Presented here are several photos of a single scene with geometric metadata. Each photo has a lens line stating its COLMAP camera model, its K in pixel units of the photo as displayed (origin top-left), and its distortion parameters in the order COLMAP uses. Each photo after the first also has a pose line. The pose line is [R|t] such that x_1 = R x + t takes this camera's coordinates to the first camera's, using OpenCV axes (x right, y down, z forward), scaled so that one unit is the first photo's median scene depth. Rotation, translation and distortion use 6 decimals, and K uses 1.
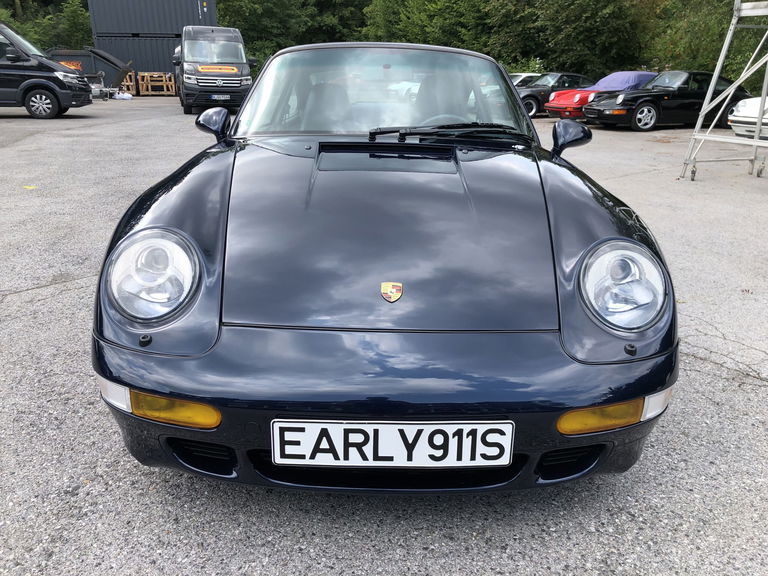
lens RADIAL K [[627.6, 0, 384.0], [0, 627.6, 288.0], [0, 0, 1]] dist [0.014458, -0.006806]
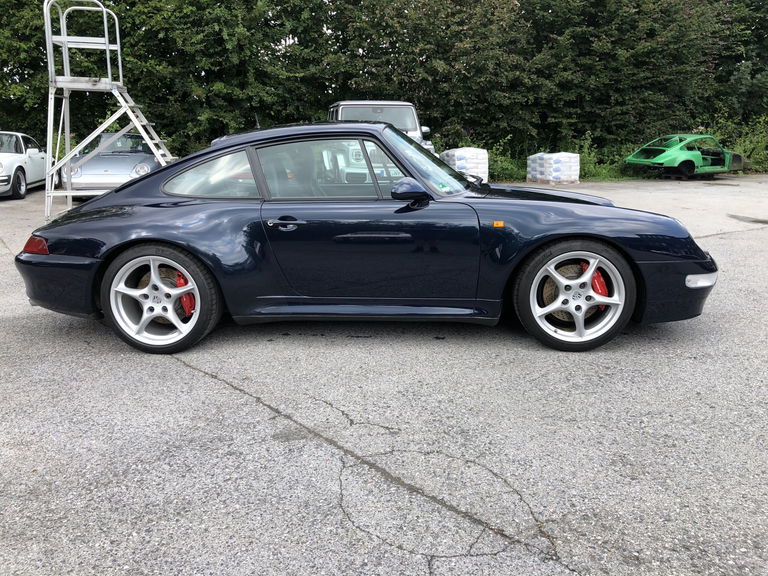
lens RADIAL K [[616.9, 0, 387.3], [0, 616.9, 308.9], [0, 0, 1]] dist [0.016195, -0.007808]
pose [[0.070998, -0.279541, 0.957505, -3.009475], [0.324082, 0.914314, 0.242901, -0.748962], [-0.943361, 0.293064, 0.155509, 1.986184]]
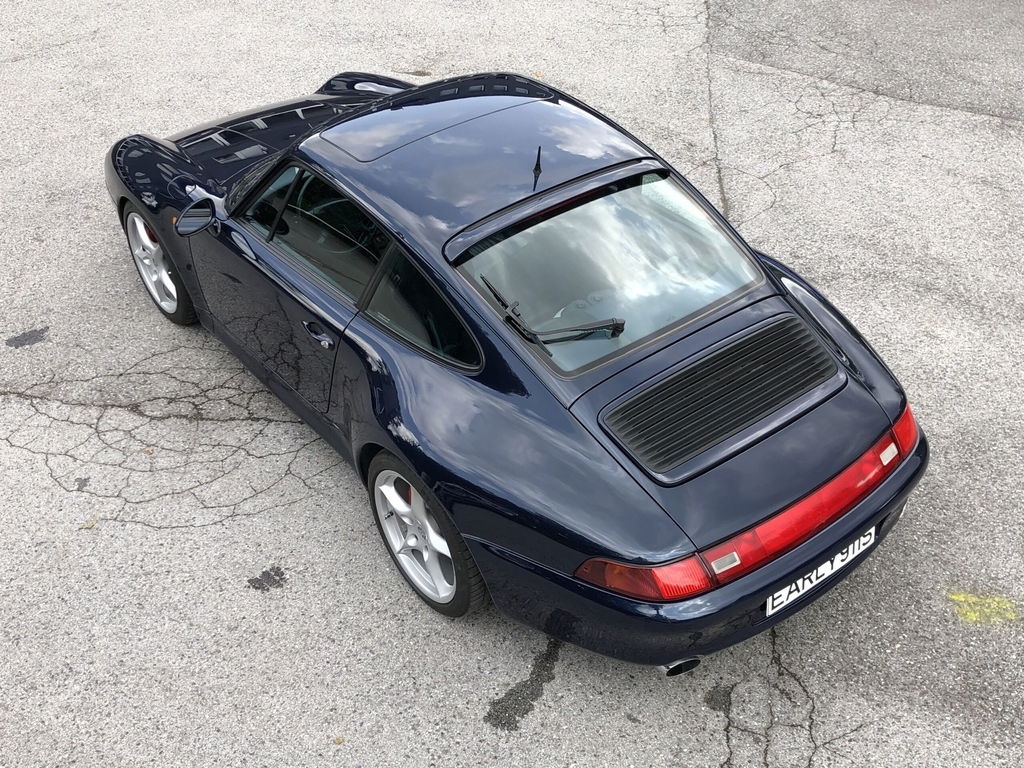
lens RADIAL K [[1123.2, 0, 531.8], [0, 1123.2, 407.1], [0, 0, 1]] dist [0.011689, -0.022810]
pose [[-0.790300, 0.370561, -0.487965, 1.637609], [-0.187348, 0.612107, 0.768261, -2.856821], [0.583375, 0.698576, -0.414325, 4.389244]]
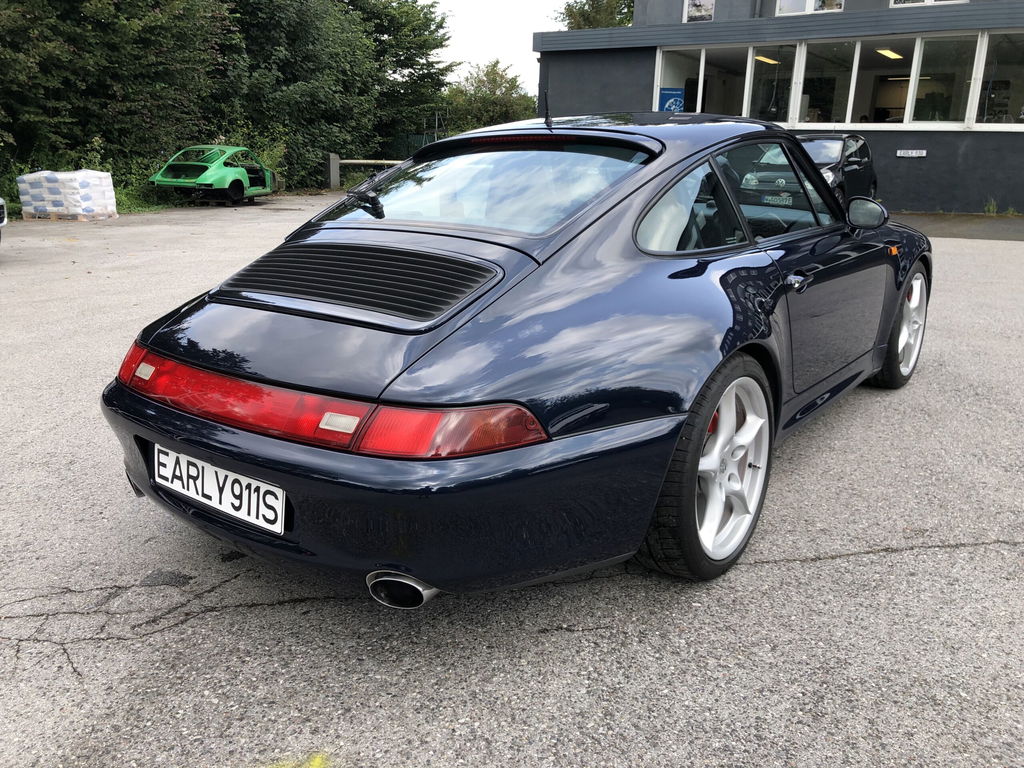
lens RADIAL K [[840.3, 0, 506.3], [0, 840.3, 388.9], [0, 0, 1]] dist [0.009232, 0.015102]
pose [[-0.781942, -0.187048, 0.594625, -1.291960], [0.183051, 0.842958, 0.505880, -1.542122], [-0.595868, 0.504415, -0.624905, 4.490598]]
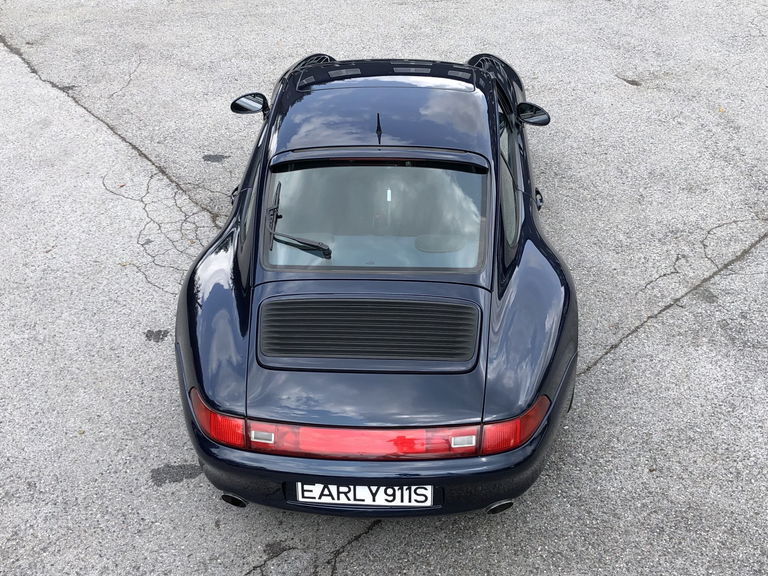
lens RADIAL K [[897.3, 0, 384.0], [0, 897.3, 288.0], [0, 0, 1]] dist [0.062231, -0.188278]
pose [[-0.997411, -0.046963, 0.054467, -0.207968], [0.014918, 0.605779, 0.795493, -3.113363], [-0.070354, 0.794246, -0.603510, 5.026822]]
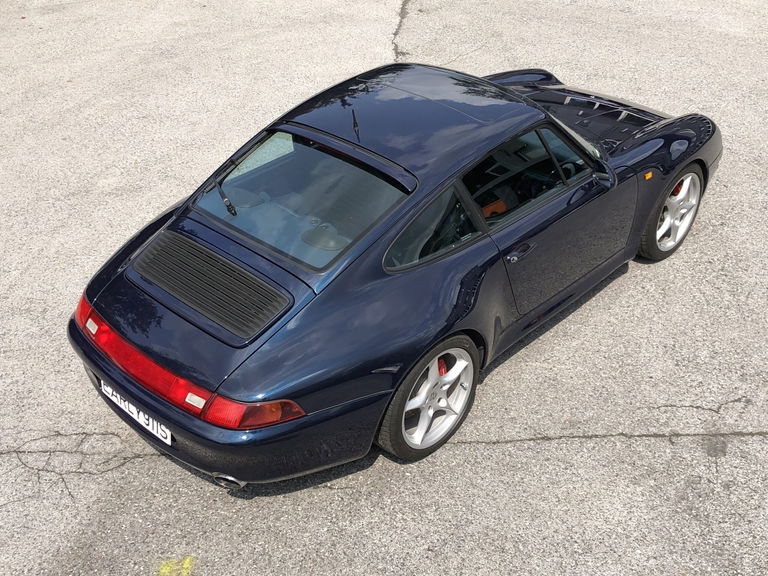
lens RADIAL K [[906.8, 0, 383.0], [0, 906.8, 311.0], [0, 0, 1]] dist [0.095371, -0.300027]
pose [[-0.714473, -0.417065, 0.561770, -2.122640], [0.205887, 0.642039, 0.738509, -2.936852], [-0.668685, 0.643306, -0.372851, 4.315011]]
